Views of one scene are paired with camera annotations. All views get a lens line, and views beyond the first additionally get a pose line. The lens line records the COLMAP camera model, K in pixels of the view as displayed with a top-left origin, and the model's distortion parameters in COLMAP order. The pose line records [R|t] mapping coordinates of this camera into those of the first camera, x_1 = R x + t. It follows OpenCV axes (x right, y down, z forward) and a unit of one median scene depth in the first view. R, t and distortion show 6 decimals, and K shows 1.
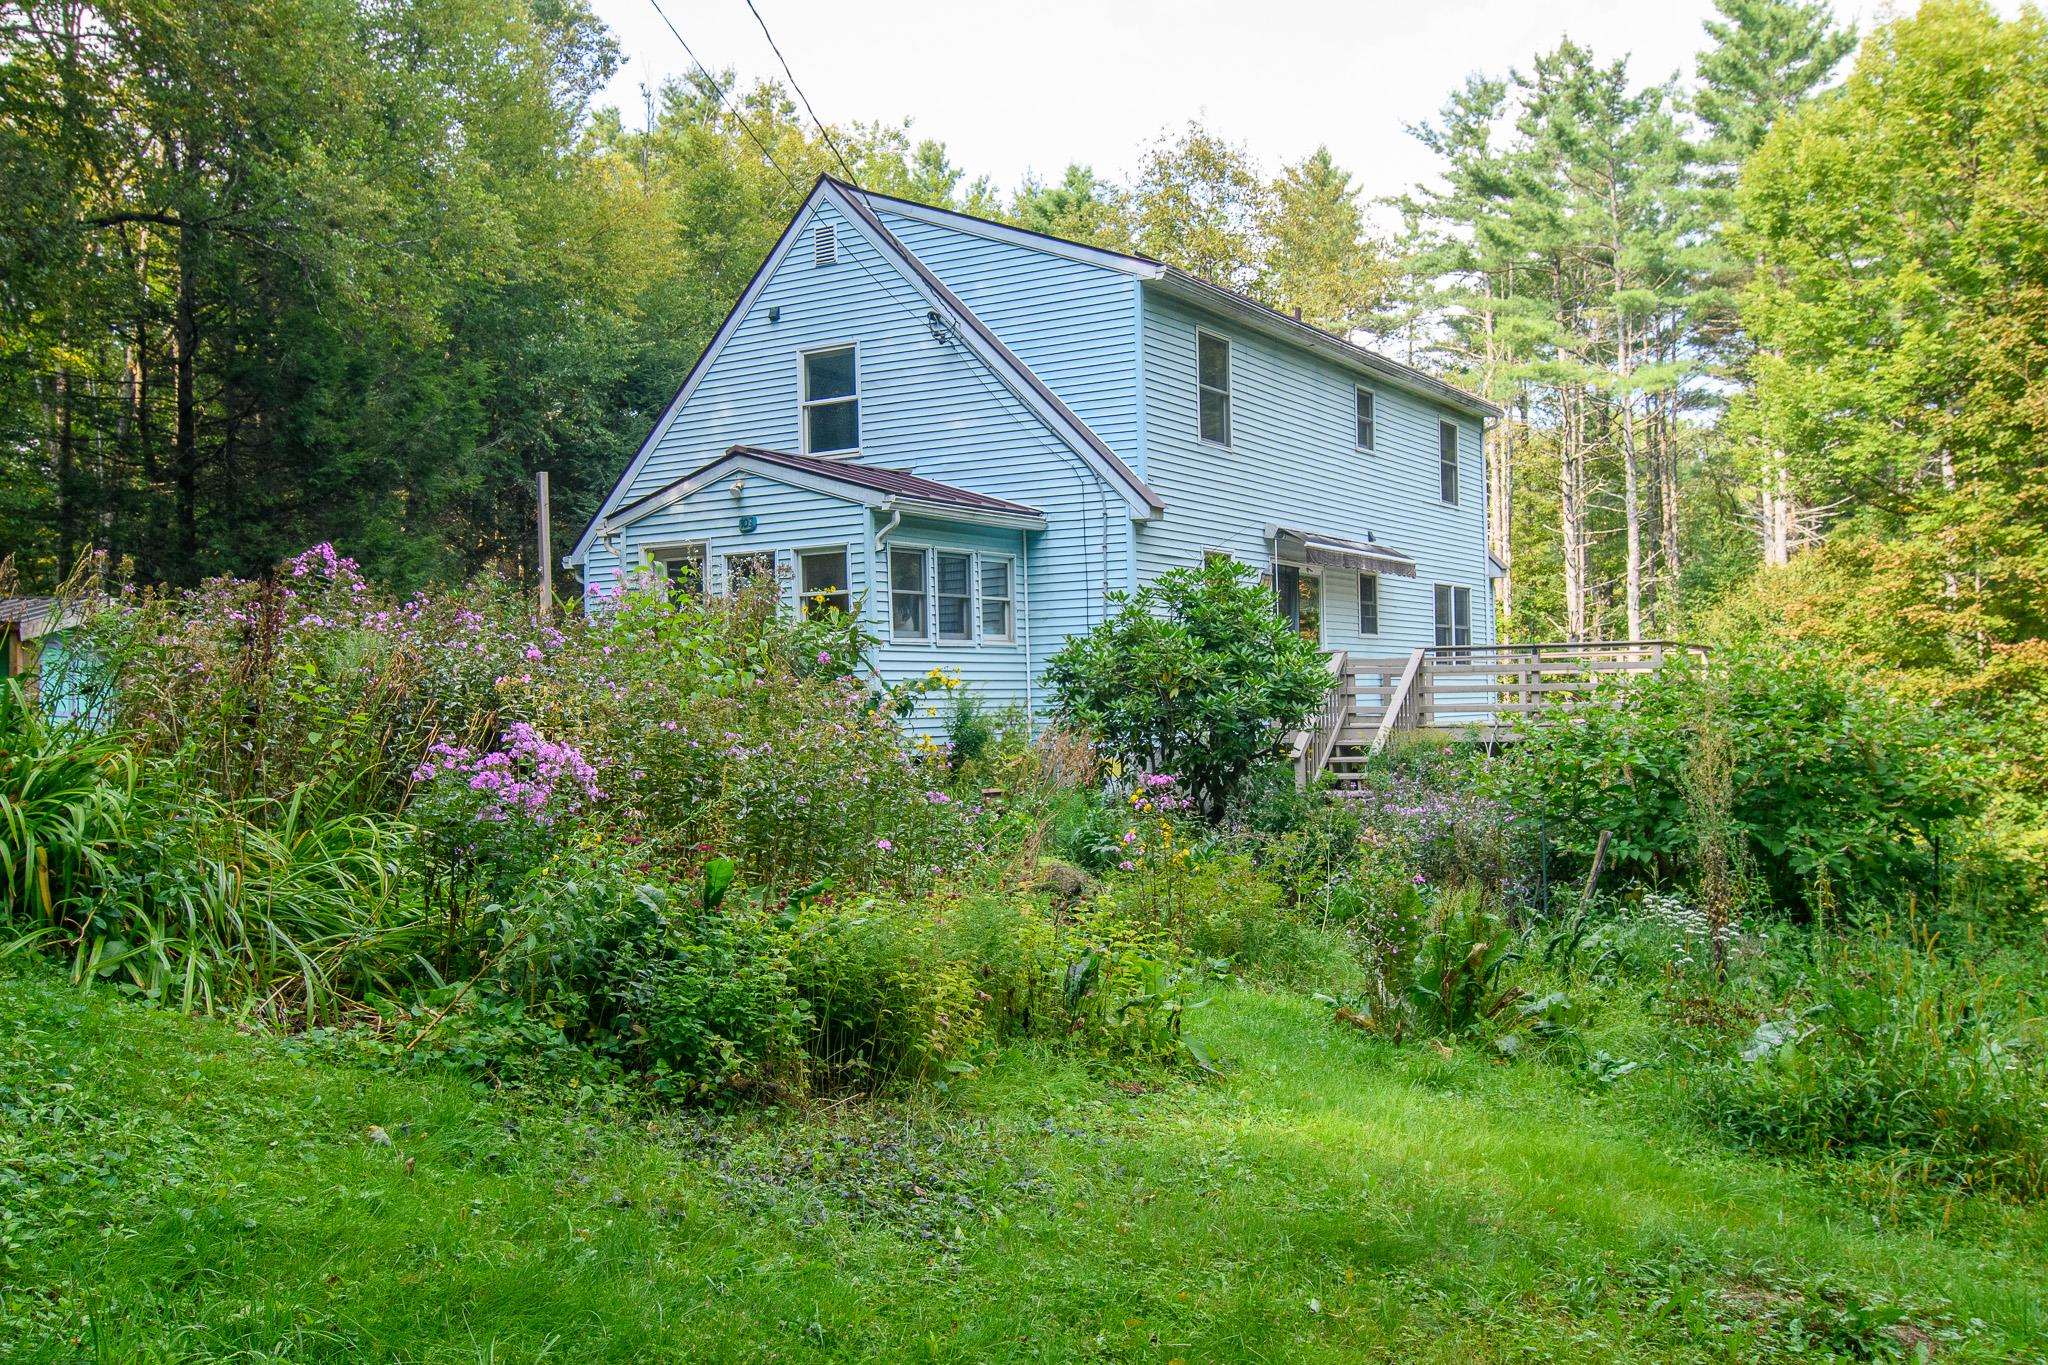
lens RADIAL K [[1842.0, 0, 1024.0], [0, 1842.0, 682.5], [0, 0, 1]] dist [0.016106, -0.014250]
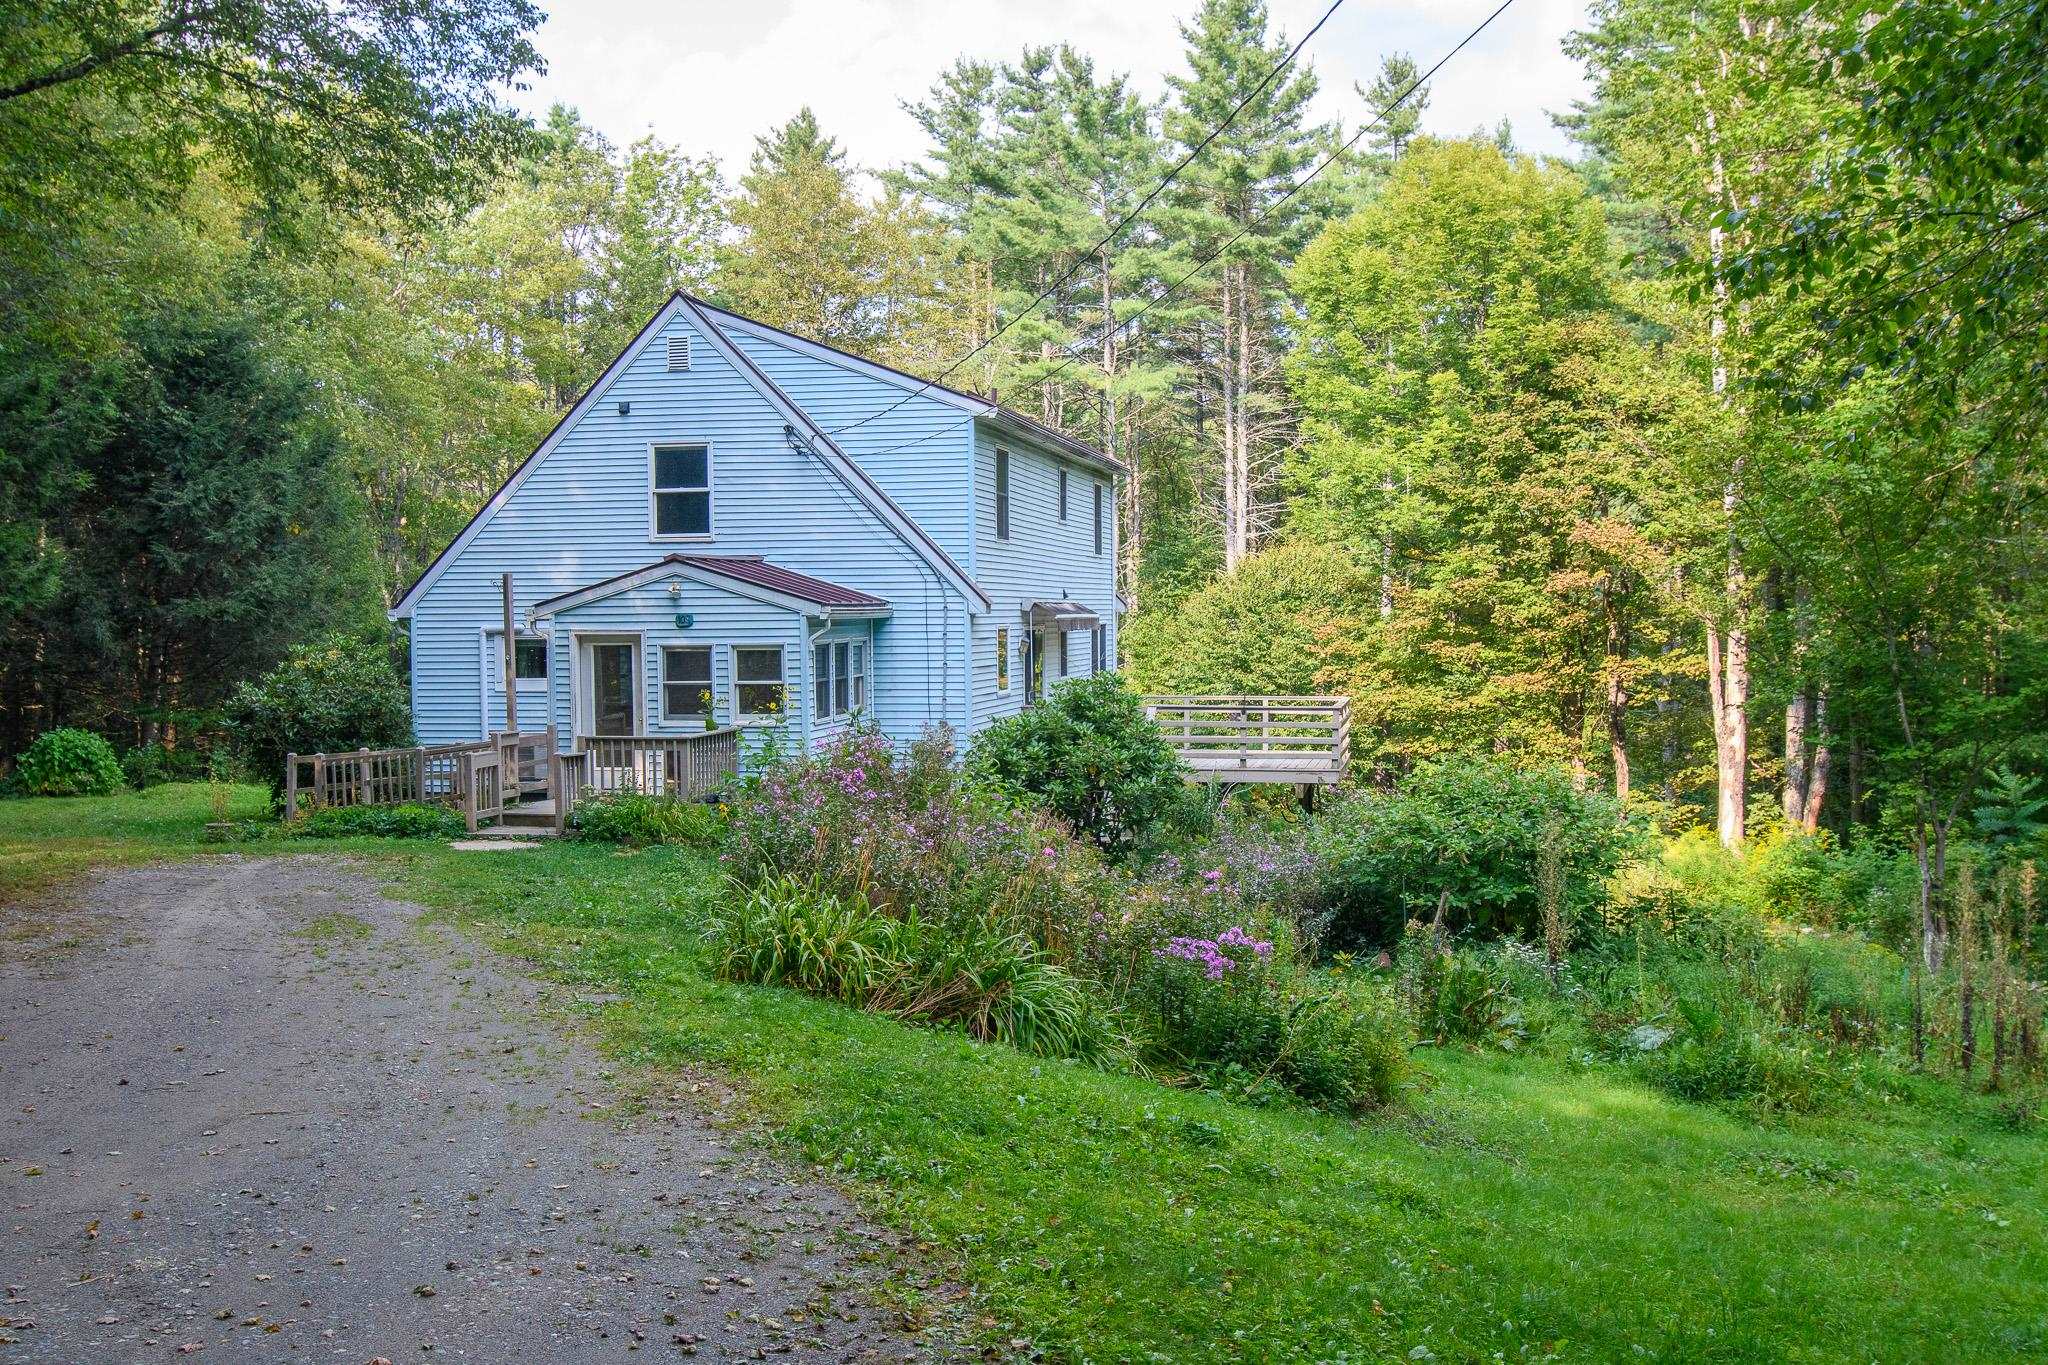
lens RADIAL K [[2024.4, 0, 1020.8], [0, 2024.4, 683.9], [0, 0, 1]] dist [-0.008300, -0.012383]
pose [[0.940616, 0.002906, 0.339459, -0.381416], [-0.017881, 0.998999, 0.040995, -0.100740], [-0.339001, -0.044631, 0.939727, -0.294743]]
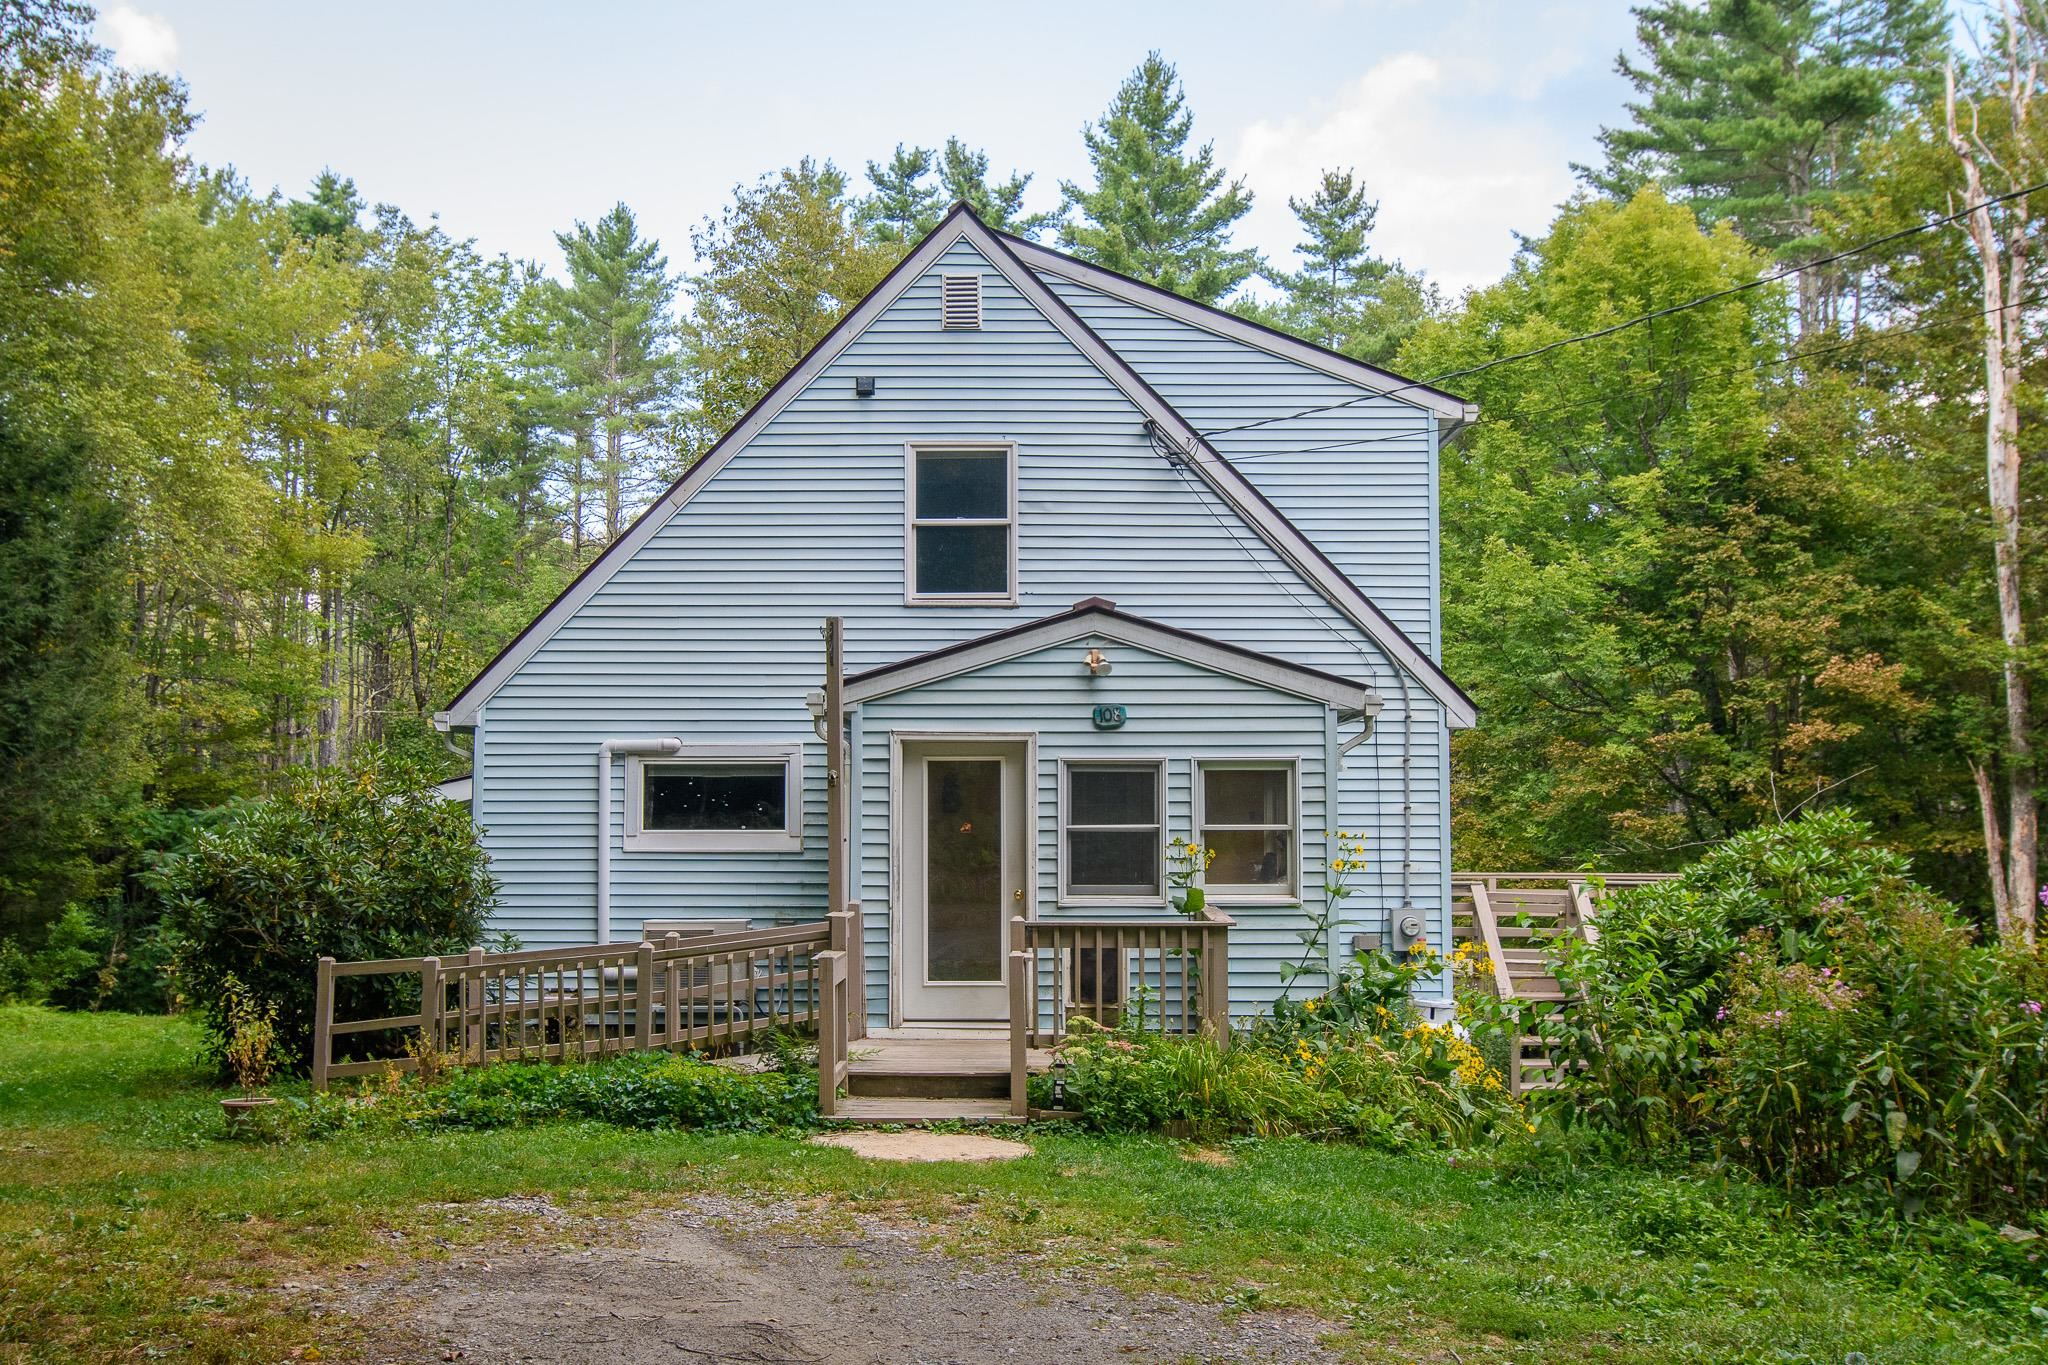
lens RADIAL K [[2024.4, 0, 1020.8], [0, 2024.4, 683.9], [0, 0, 1]] dist [-0.008300, -0.012383]
pose [[0.860887, 0.056482, 0.505651, -0.538816], [-0.027572, 0.997538, -0.064483, -0.048833], [-0.508048, 0.041571, 0.860325, 0.378792]]
